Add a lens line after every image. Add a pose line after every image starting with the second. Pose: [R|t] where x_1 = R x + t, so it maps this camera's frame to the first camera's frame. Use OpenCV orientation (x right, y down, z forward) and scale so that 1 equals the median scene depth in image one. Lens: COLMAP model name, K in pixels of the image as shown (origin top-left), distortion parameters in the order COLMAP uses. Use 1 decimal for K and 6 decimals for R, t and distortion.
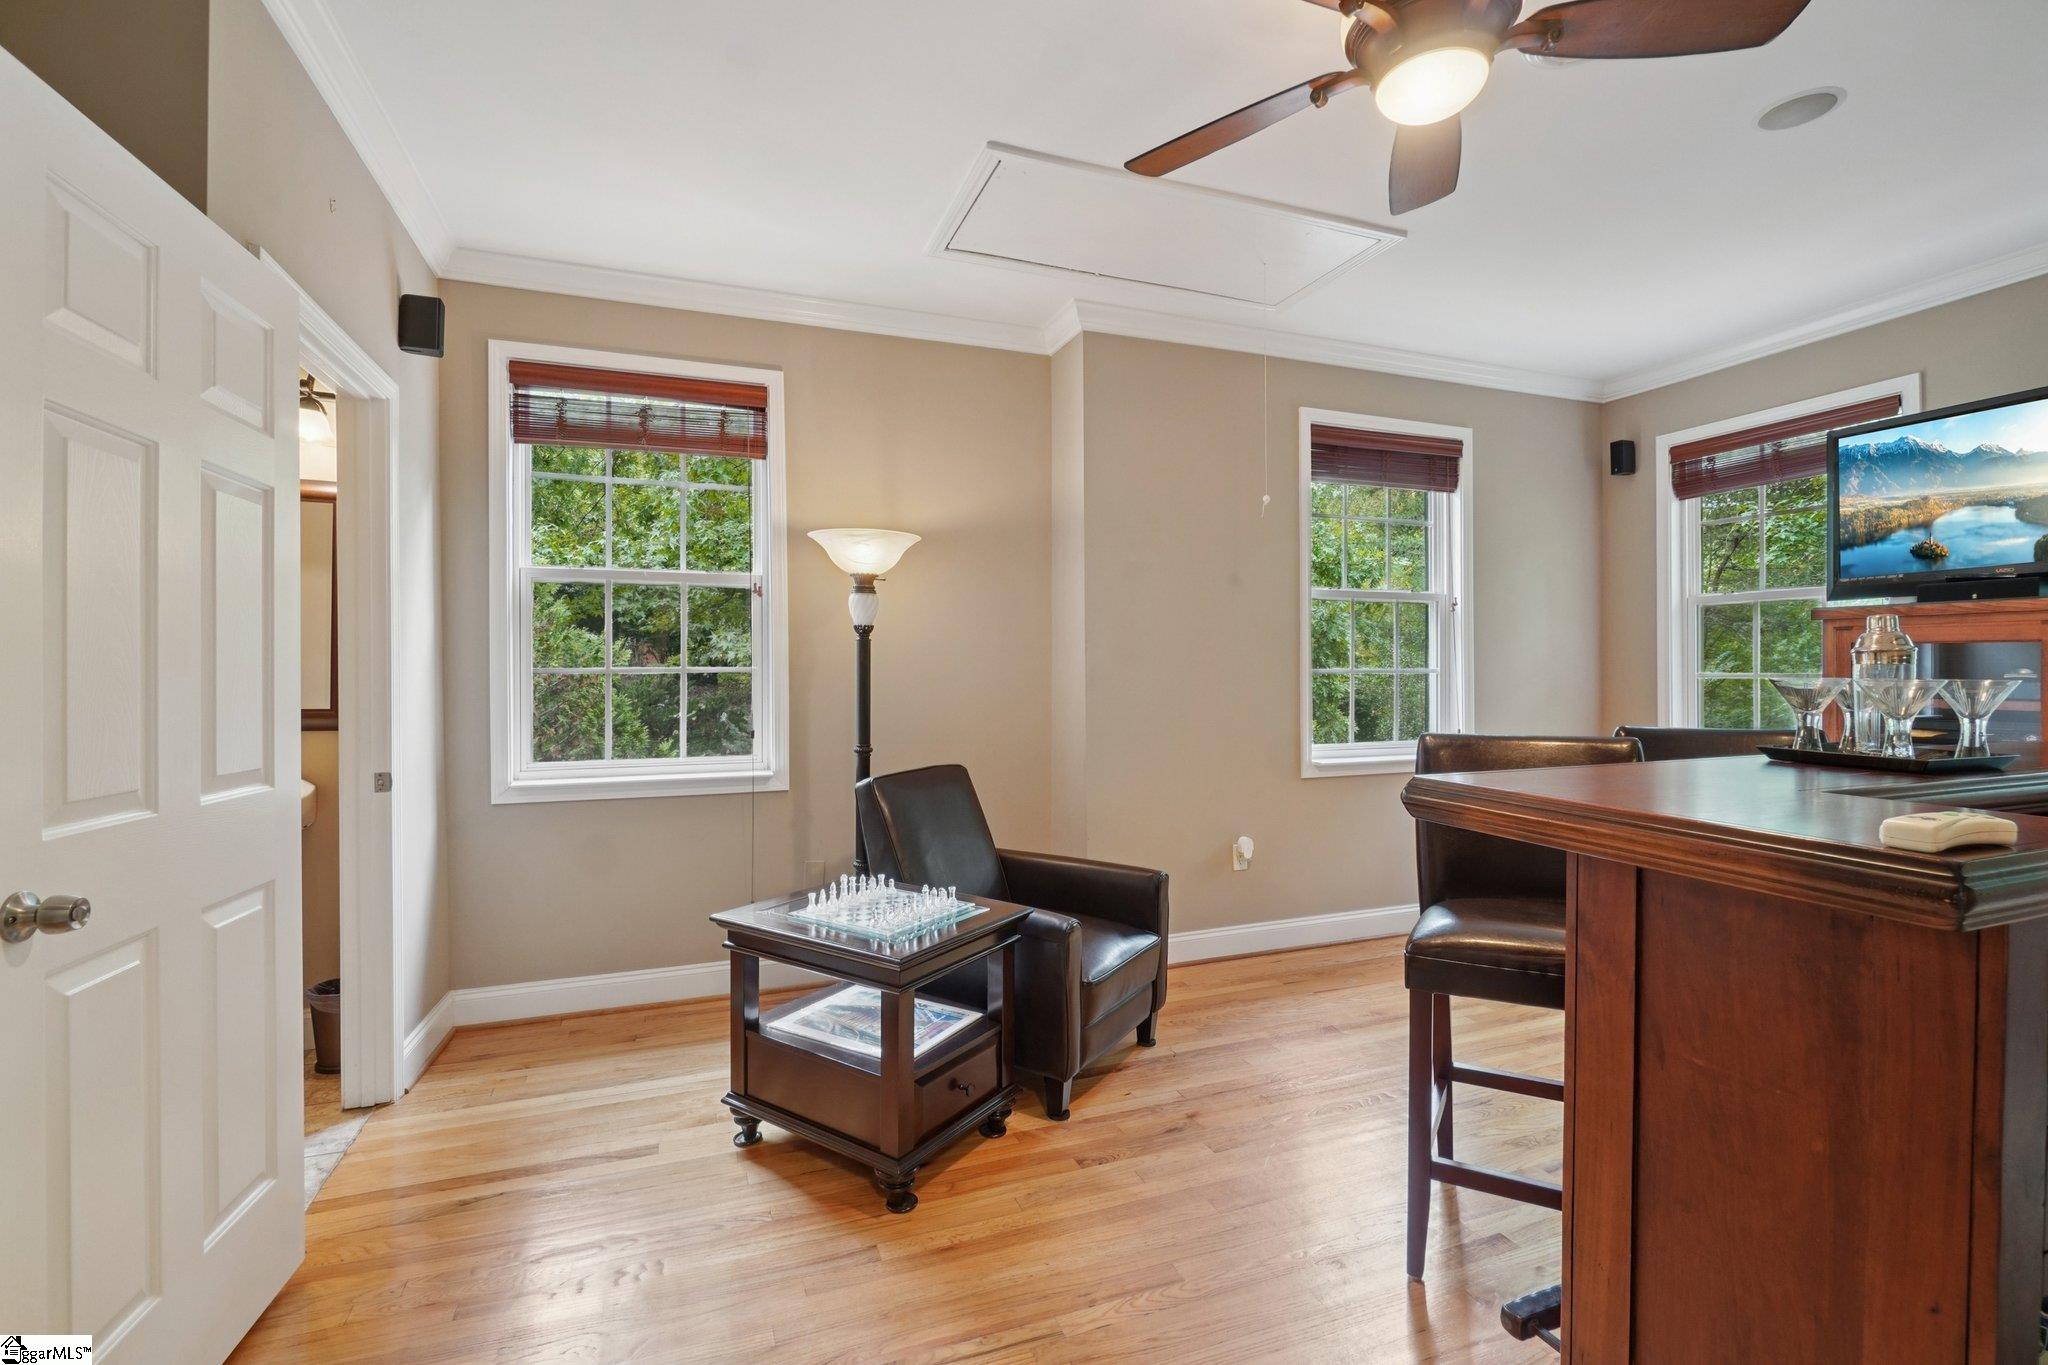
lens RADIAL K [[892.8, 0, 1013.6], [0, 892.8, 675.0], [0, 0, 1]] dist [-0.011564, 0.001260]
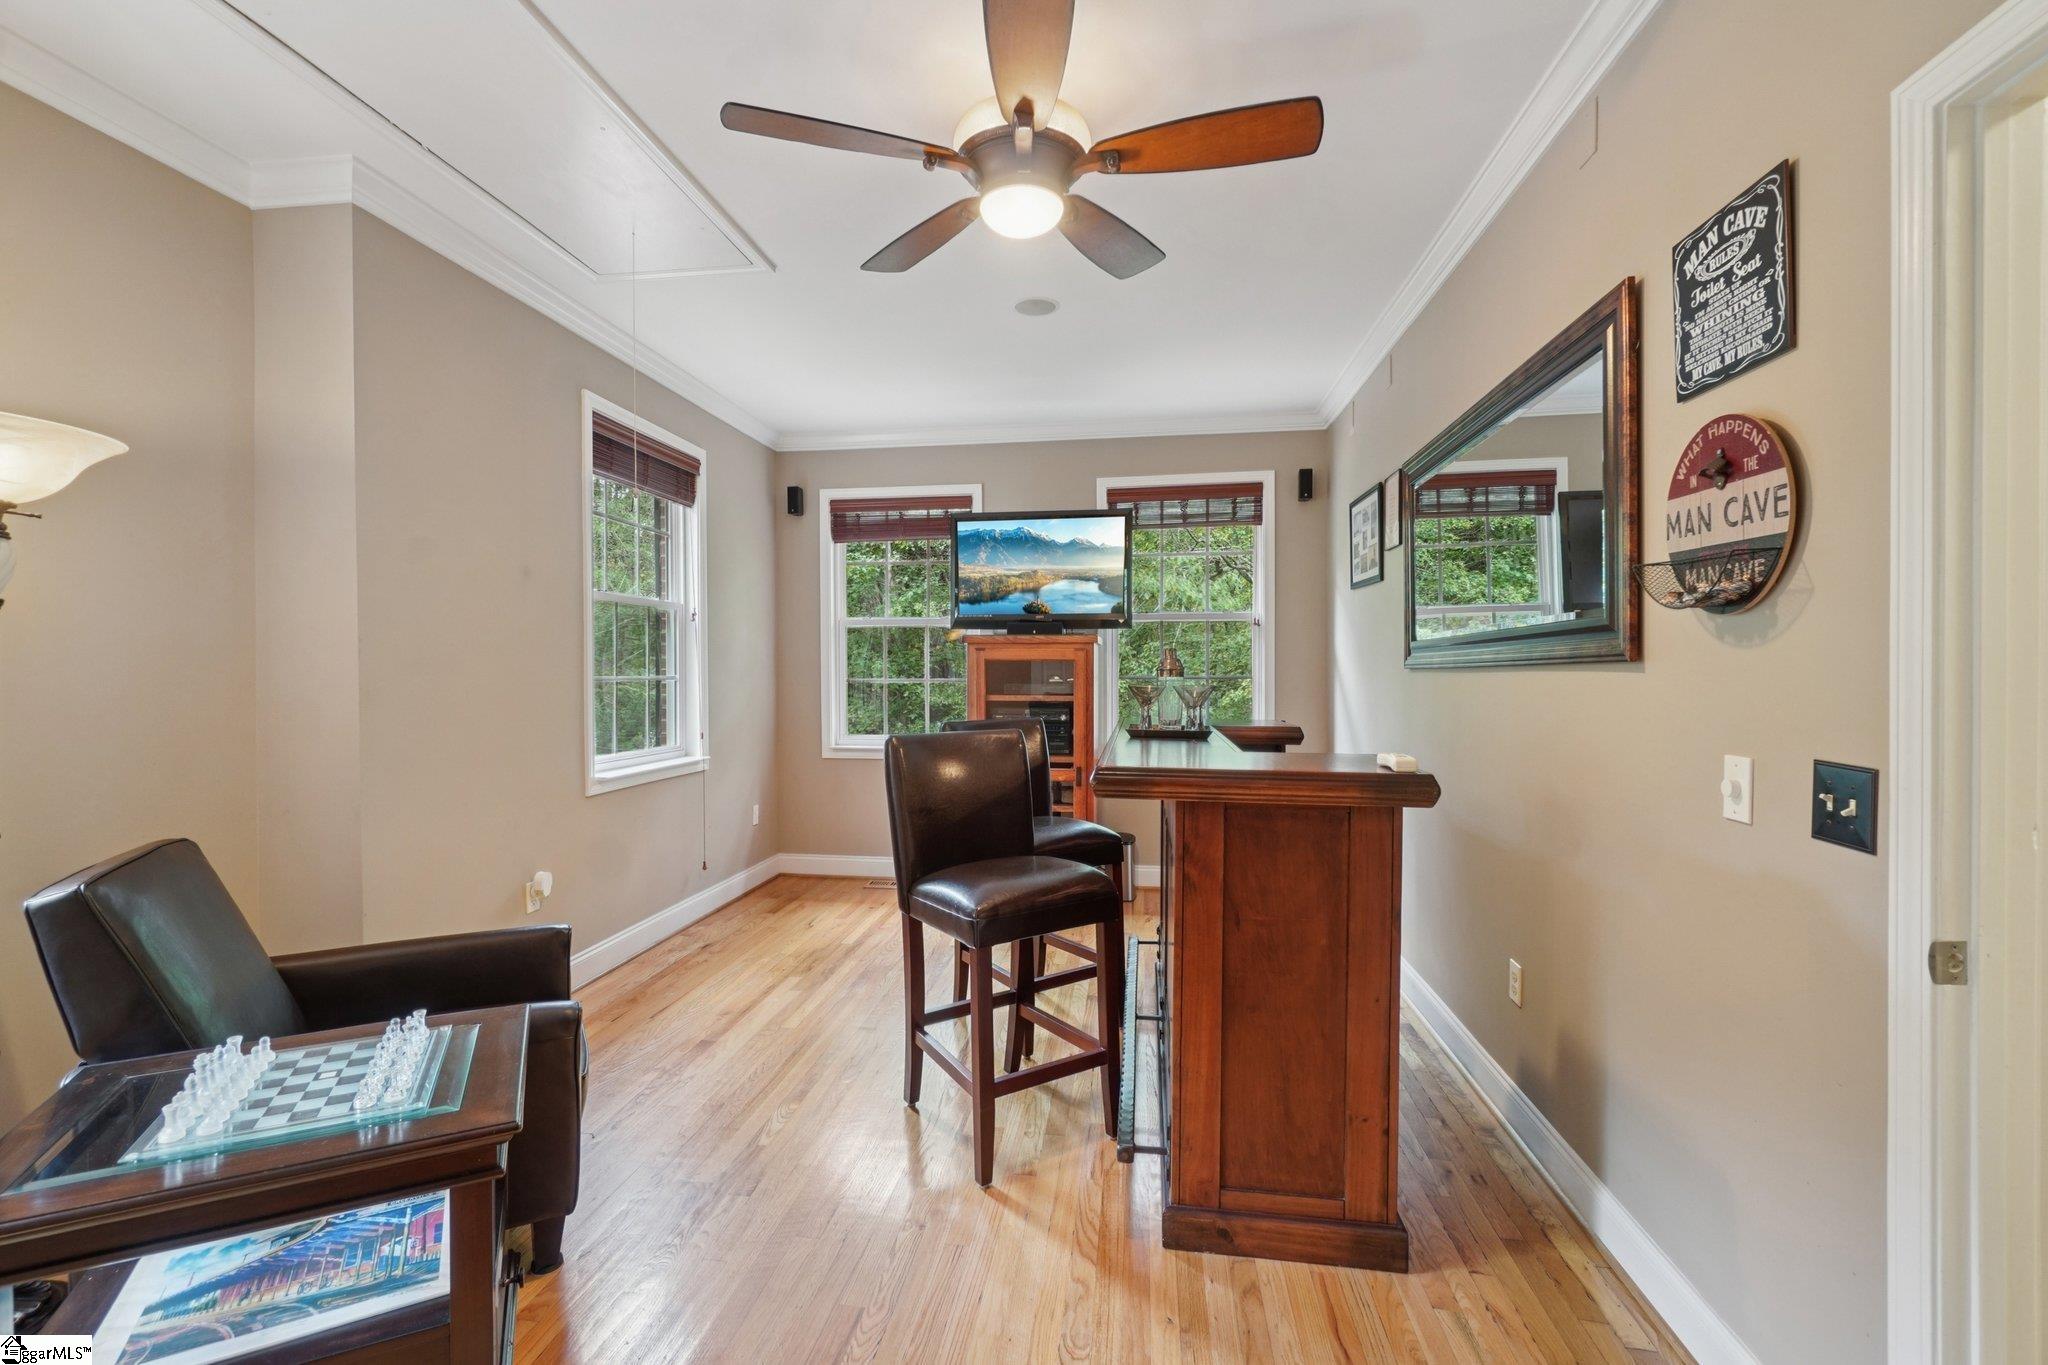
lens RADIAL K [[892.8, 0, 1013.5], [0, 892.8, 679.2], [0, 0, 1]] dist [-0.011564, 0.001260]
pose [[0.472638, -0.004822, 0.881244, -0.275069], [0.002806, 0.999988, 0.003967, -0.006502], [-0.881252, 0.000597, 0.472646, 0.183541]]
